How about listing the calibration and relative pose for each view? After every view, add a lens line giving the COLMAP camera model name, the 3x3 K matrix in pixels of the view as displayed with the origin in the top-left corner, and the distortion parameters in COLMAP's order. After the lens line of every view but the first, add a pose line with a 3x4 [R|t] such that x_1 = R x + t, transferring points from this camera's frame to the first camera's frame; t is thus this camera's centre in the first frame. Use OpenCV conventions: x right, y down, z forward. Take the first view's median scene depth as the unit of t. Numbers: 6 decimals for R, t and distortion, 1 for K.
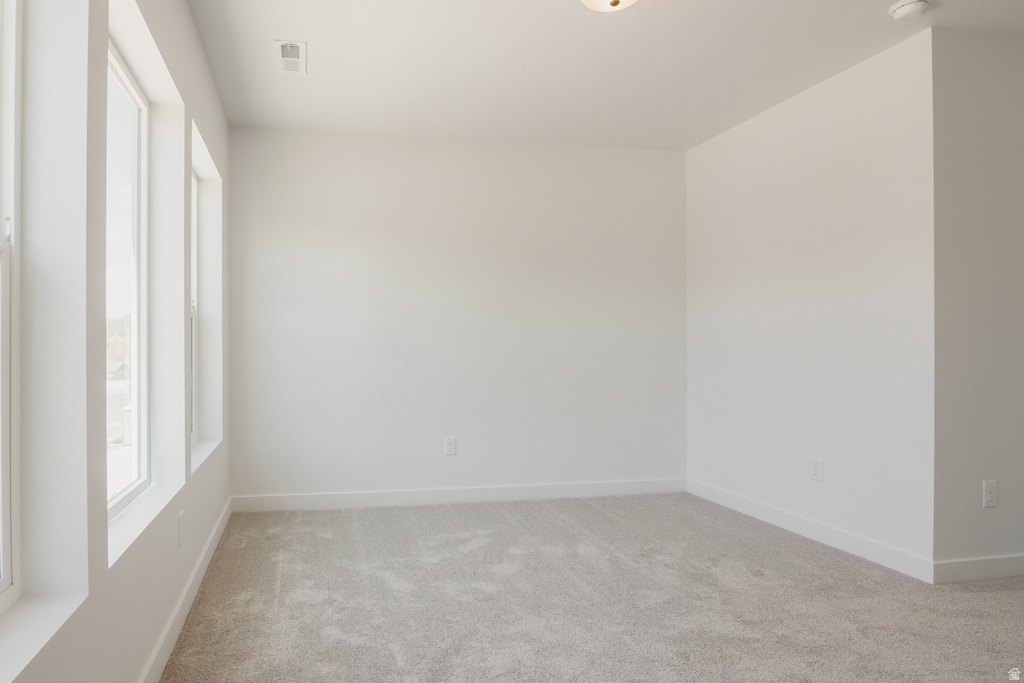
lens RADIAL K [[505.8, 0, 512.0], [0, 505.8, 341.5], [0, 0, 1]] dist [-0.002492, -0.009482]
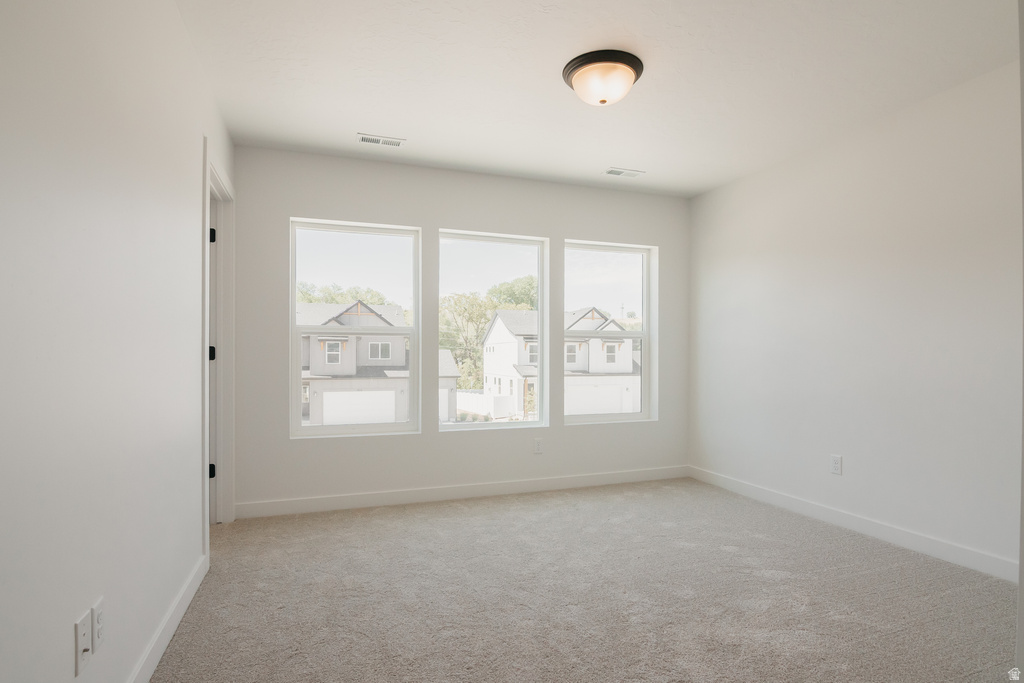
lens RADIAL K [[505.8, 0, 512.0], [0, 505.8, 341.5], [0, 0, 1]] dist [-0.002492, -0.009482]
pose [[0.213733, -0.028928, -0.976464, 0.958756], [0.014170, 0.999548, -0.026510, -0.005002], [0.976789, -0.008171, 0.214047, 0.313960]]
